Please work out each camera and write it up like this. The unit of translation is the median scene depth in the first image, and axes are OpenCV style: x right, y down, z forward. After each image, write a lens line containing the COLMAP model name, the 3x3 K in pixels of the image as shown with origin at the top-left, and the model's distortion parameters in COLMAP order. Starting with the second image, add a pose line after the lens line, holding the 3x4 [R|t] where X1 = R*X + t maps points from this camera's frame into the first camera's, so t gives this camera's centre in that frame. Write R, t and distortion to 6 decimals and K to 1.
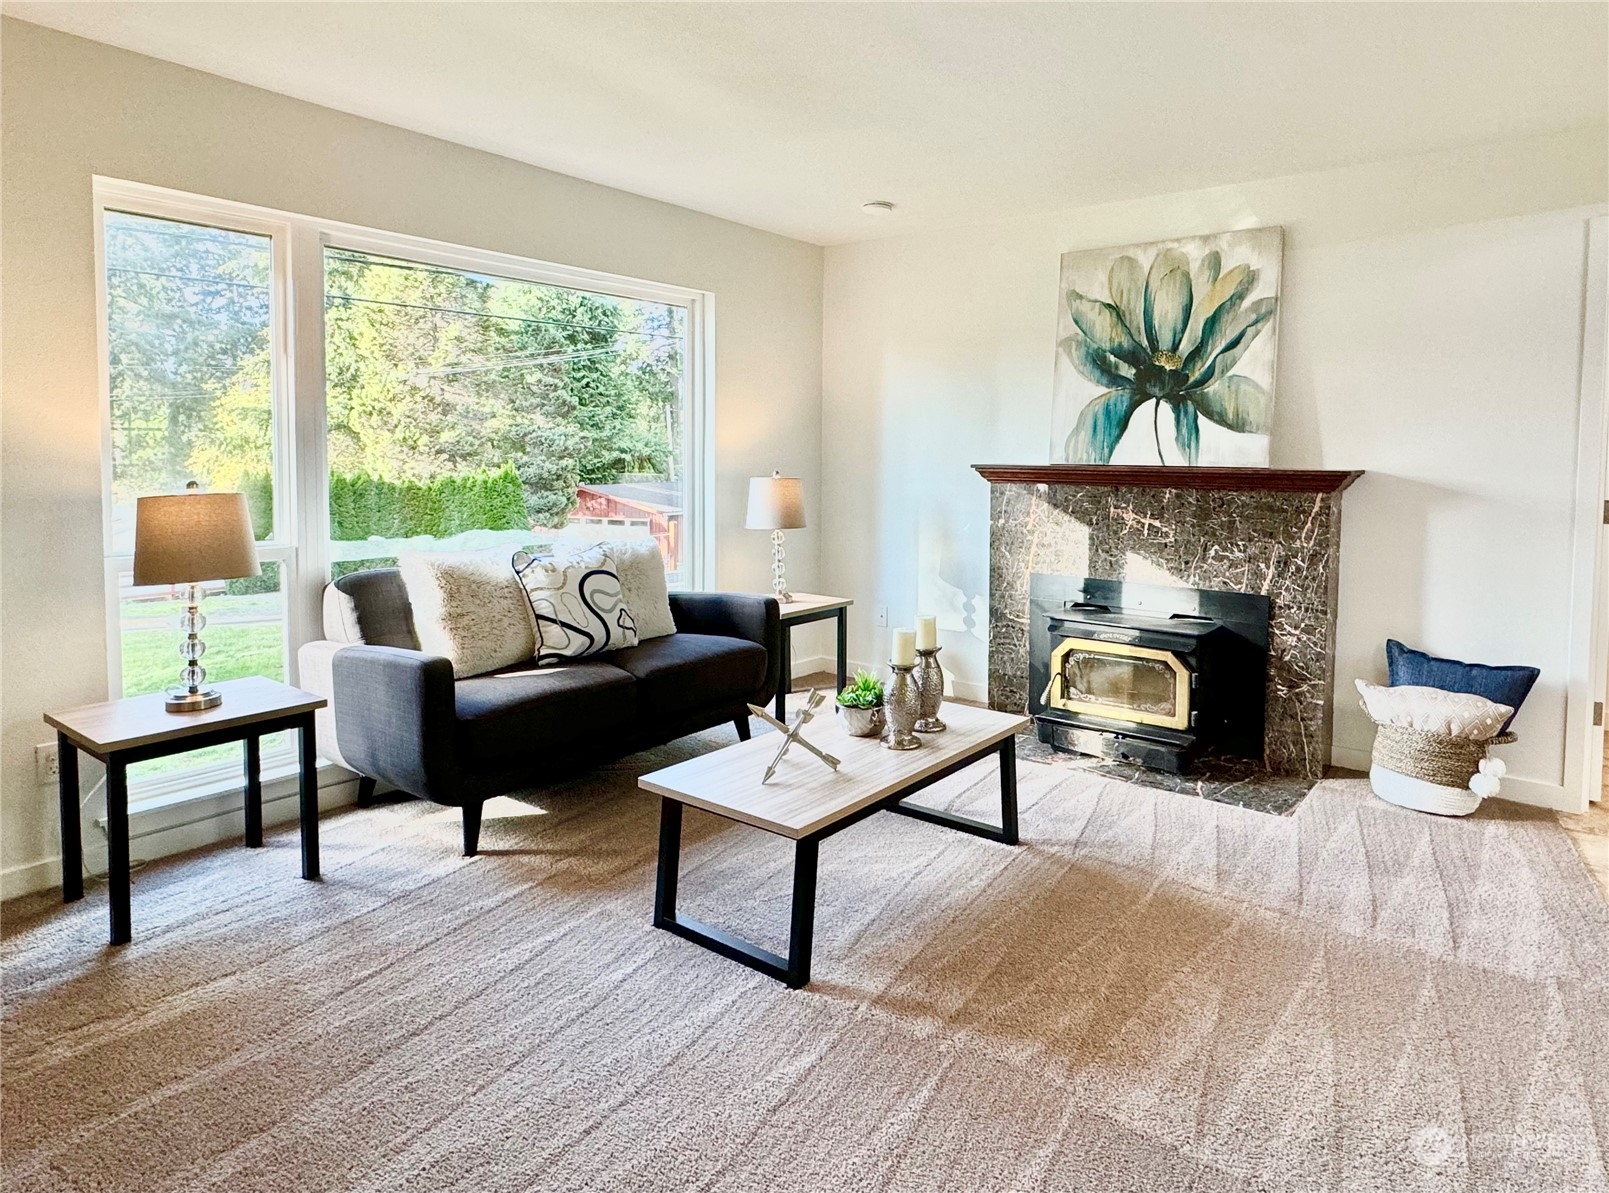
lens RADIAL K [[973.1, 0, 898.7], [0, 973.1, 496.4], [0, 0, 1]] dist [-0.002149, -0.002226]
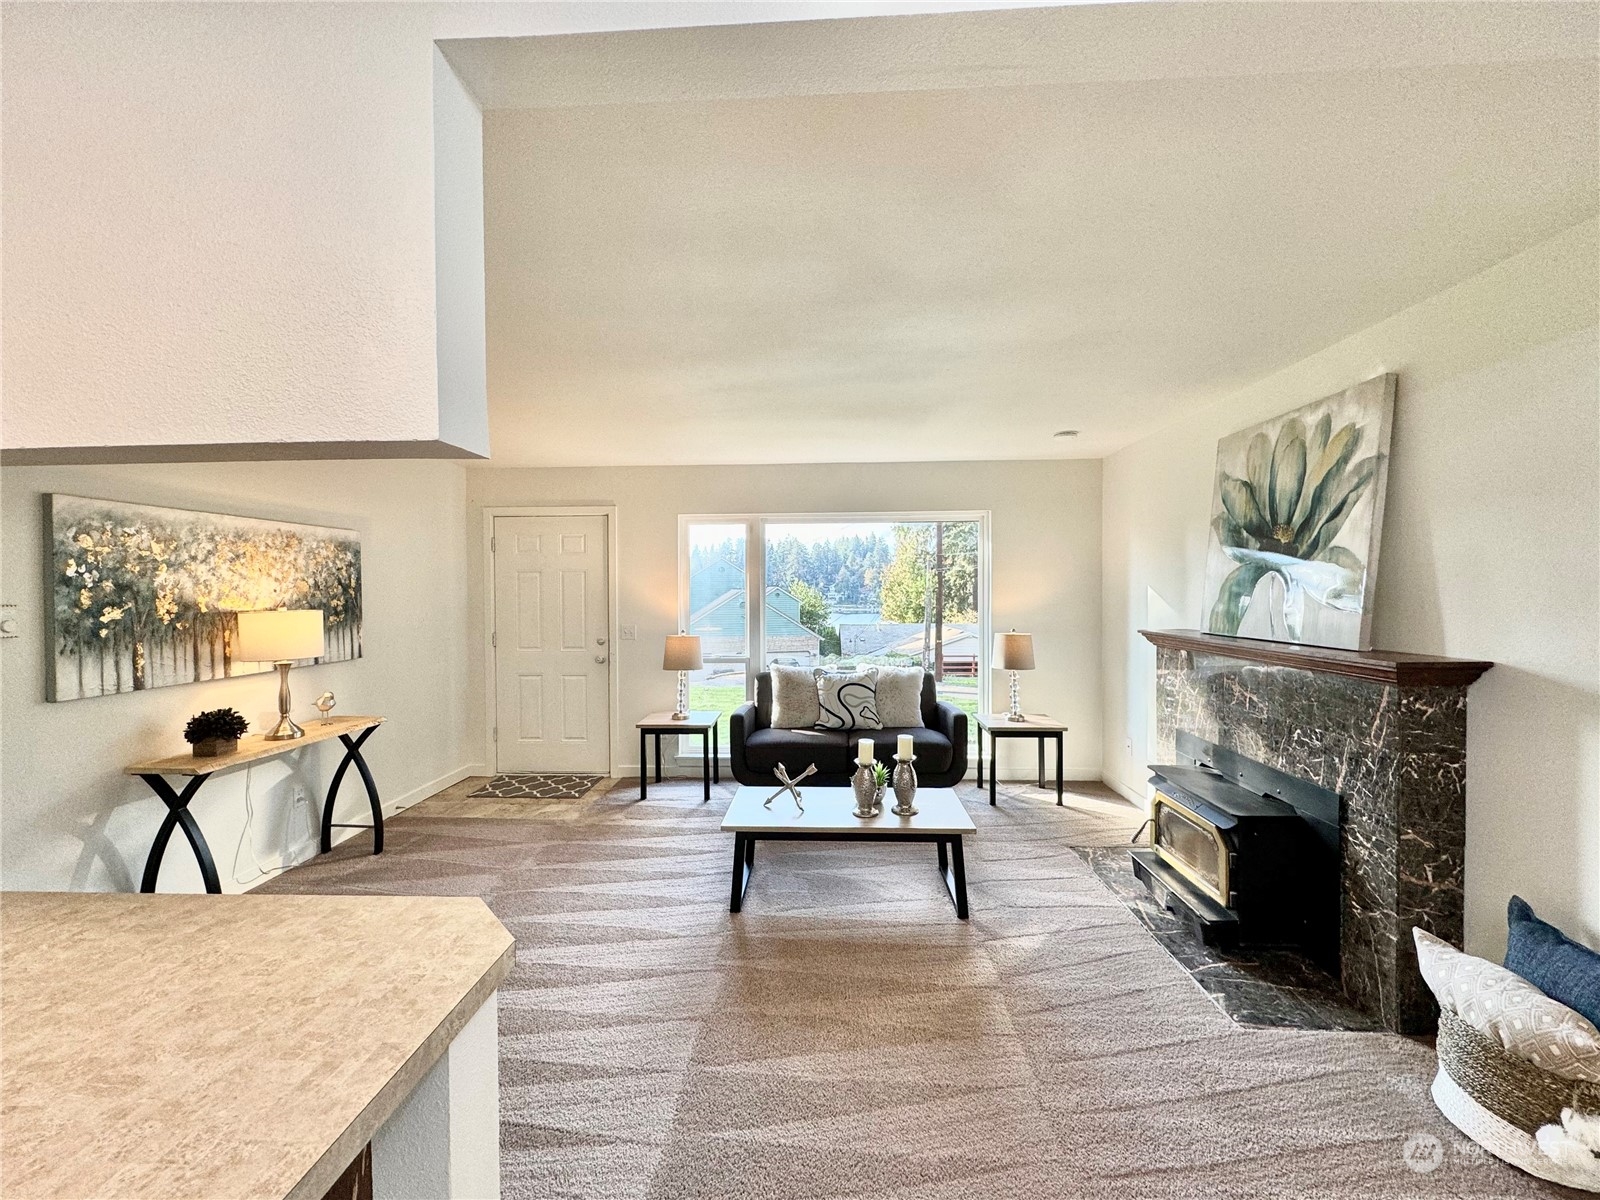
lens RADIAL K [[635.8, 0, 800.0], [0, 635.8, 600.0], [0, 0, 1]] dist [-0.001818, 0.000770]
pose [[0.544803, 0.000581, -0.838564, 0.589232], [-0.030522, 0.999351, -0.019137, -0.048773], [0.838009, 0.036020, 0.544467, 0.261195]]
